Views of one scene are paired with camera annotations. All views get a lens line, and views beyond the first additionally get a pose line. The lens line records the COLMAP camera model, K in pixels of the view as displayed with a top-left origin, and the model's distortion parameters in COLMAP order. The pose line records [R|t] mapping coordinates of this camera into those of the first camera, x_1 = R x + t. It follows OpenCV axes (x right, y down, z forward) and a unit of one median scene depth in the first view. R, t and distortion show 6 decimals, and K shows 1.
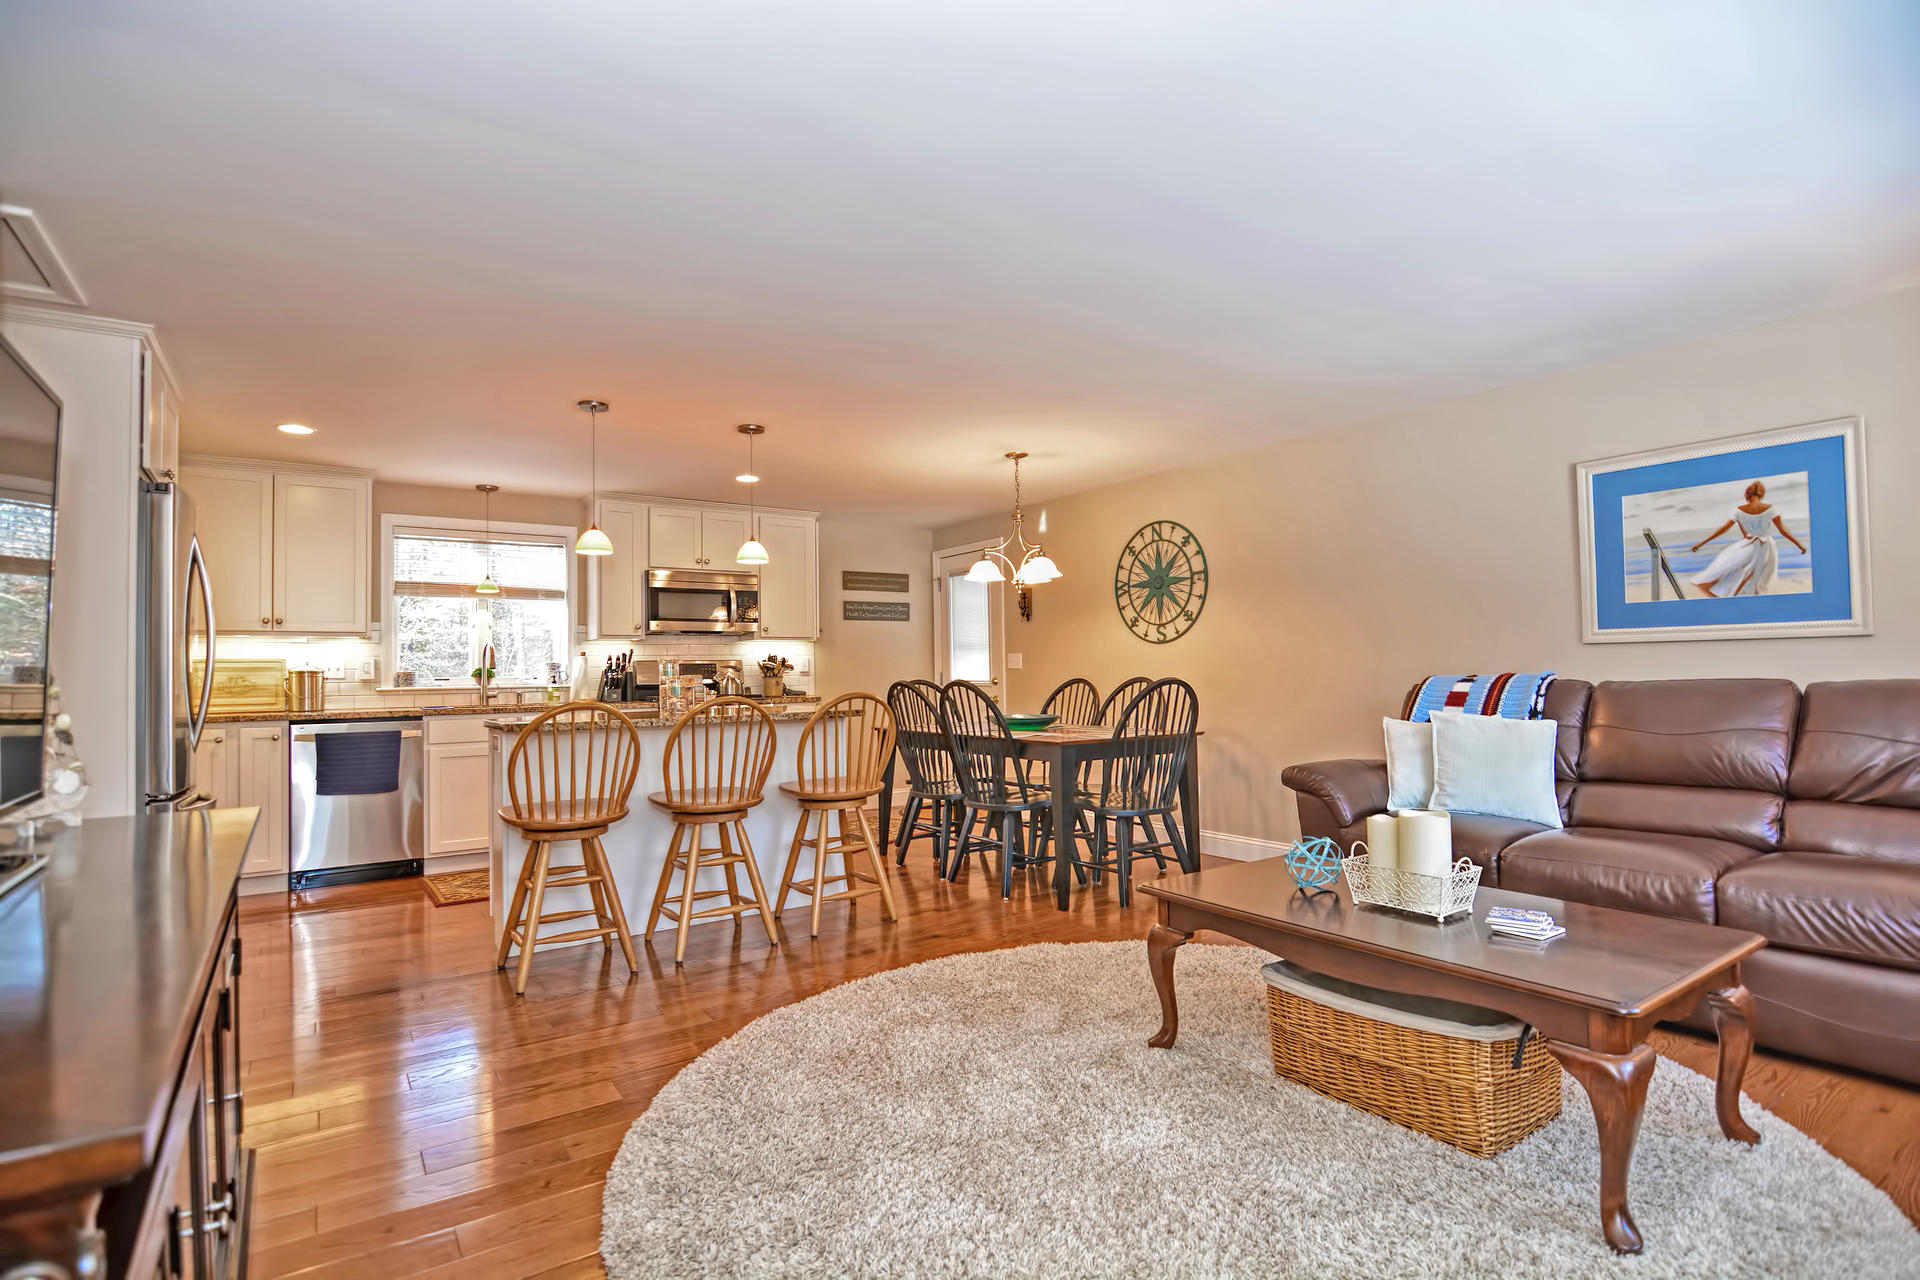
lens RADIAL K [[931.2, 0, 965.0], [0, 931.2, 650.4], [0, 0, 1]] dist [-0.001593, -0.013120]
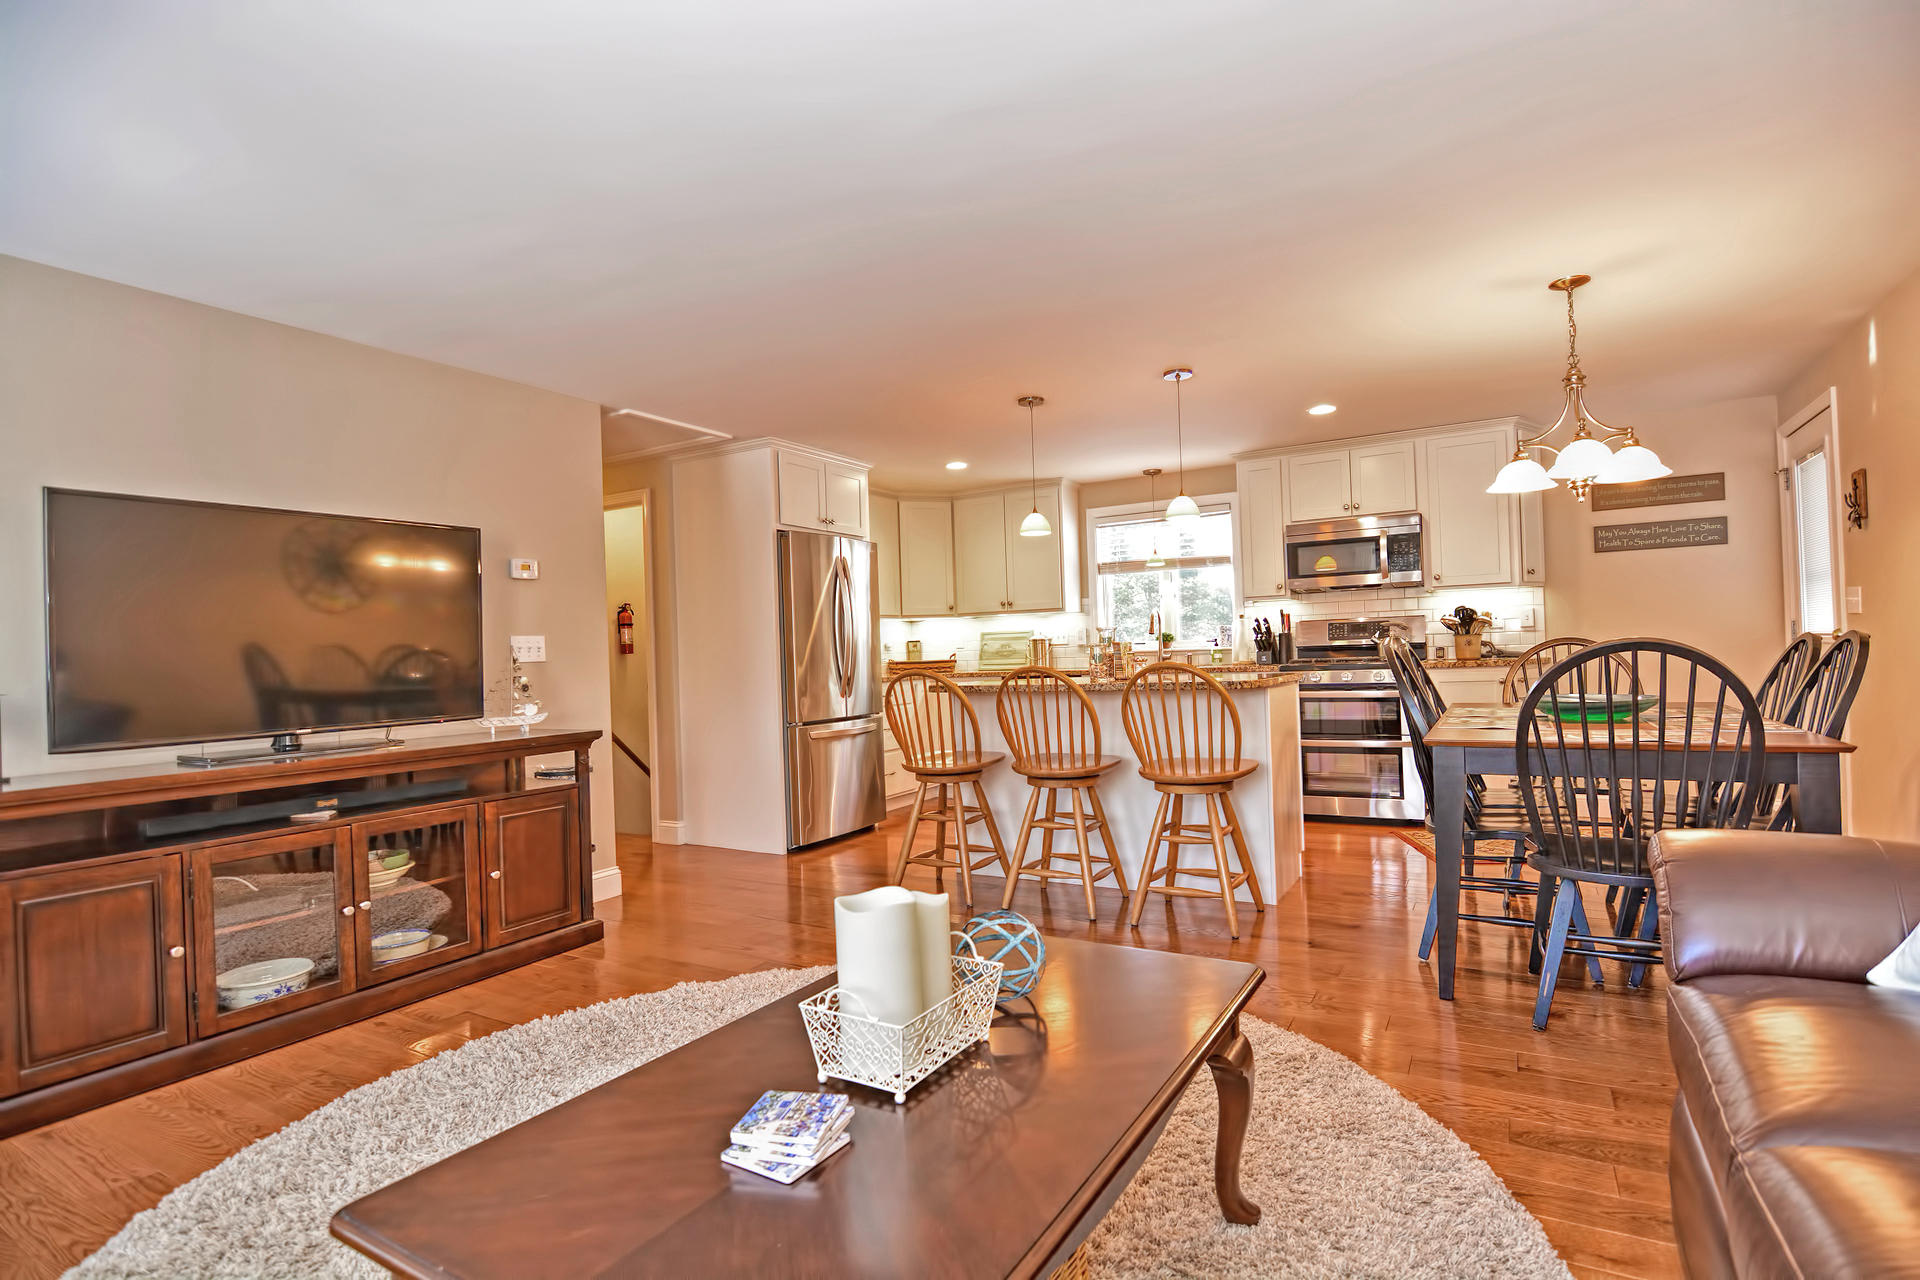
lens RADIAL K [[925.5, 0, 960.2], [0, 925.5, 650.0], [0, 0, 1]] dist [-0.002250, -0.013108]
pose [[0.415886, -0.001434, -0.909416, 0.404805], [0.048682, 0.998600, 0.020688, 0.004641], [0.908113, -0.052876, 0.415373, 0.320524]]
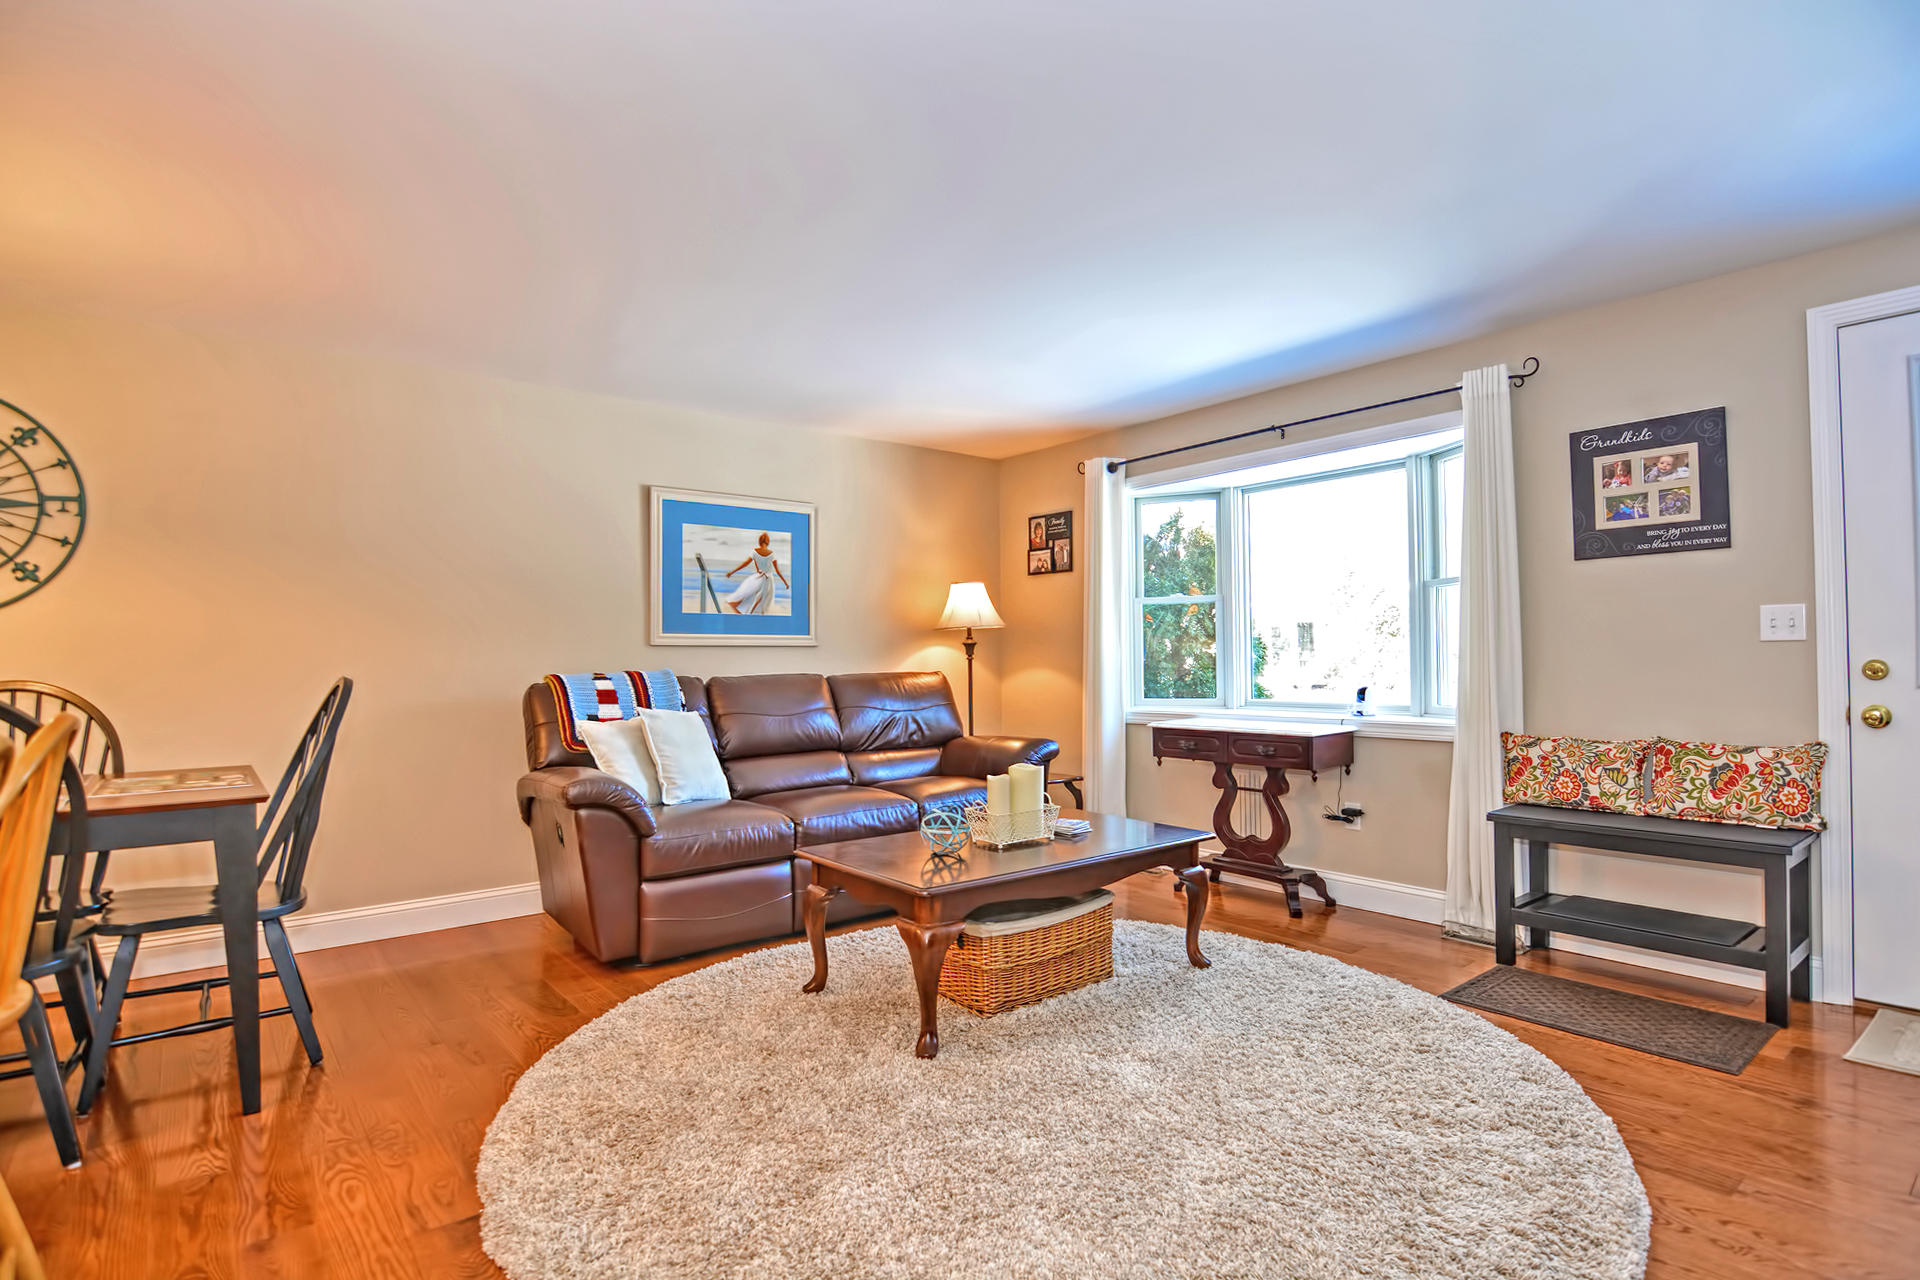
lens RADIAL K [[958.4, 0, 965.6], [0, 958.4, 649.0], [0, 0, 1]] dist [-0.001821, -0.011844]
pose [[-0.072049, 0.030265, 0.996942, -0.350102], [-0.011035, 0.999454, -0.031138, 0.019652], [-0.997340, -0.013245, -0.071676, 0.465069]]
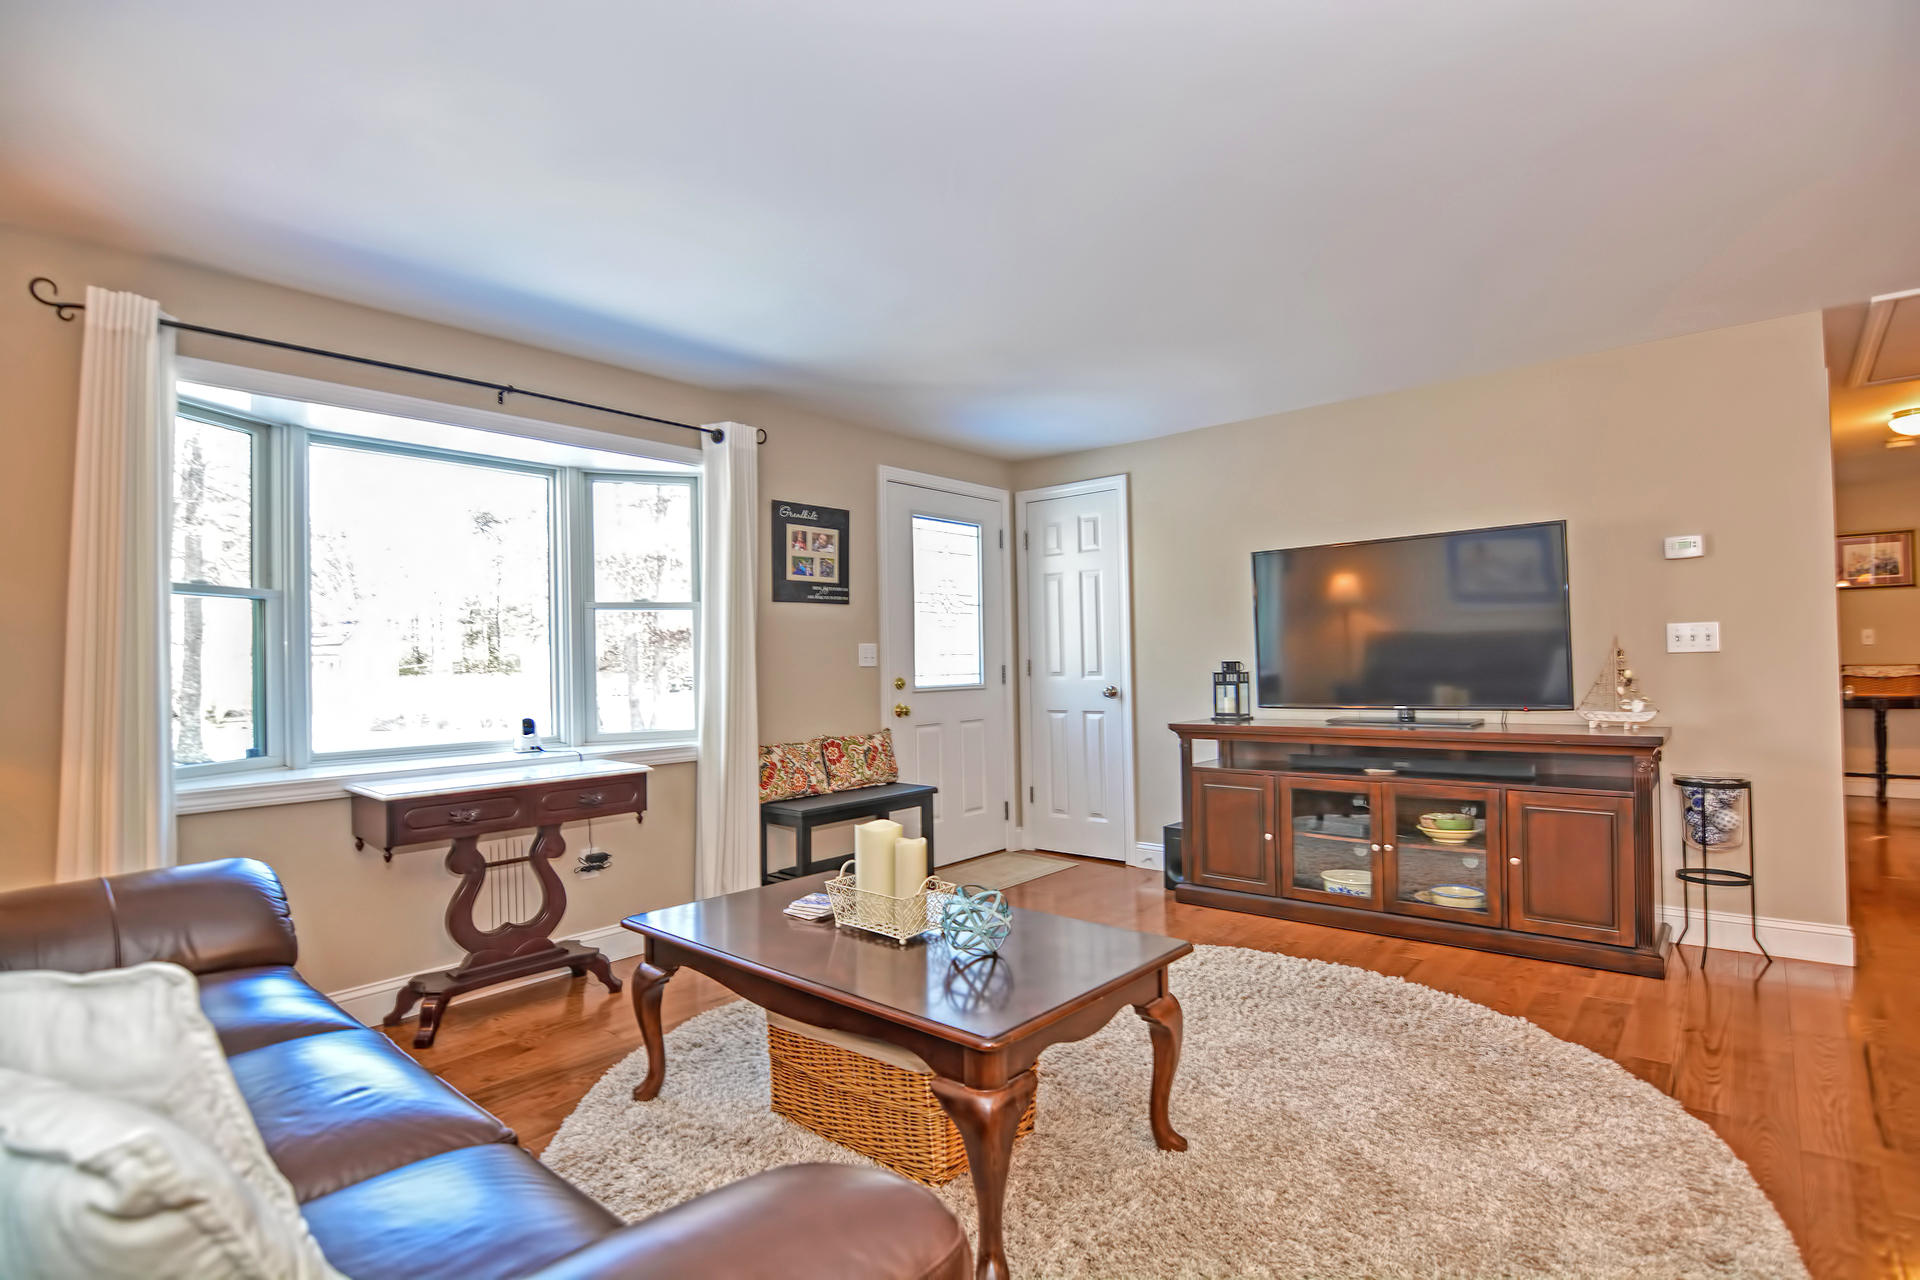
lens RADIAL K [[925.5, 0, 960.2], [0, 925.5, 650.0], [0, 0, 1]] dist [-0.002250, -0.013108]
pose [[-0.968172, 0.034554, -0.247890, 0.254243], [0.044052, 0.998488, -0.032872, 0.009597], [0.246379, -0.042746, -0.968230, 0.776839]]
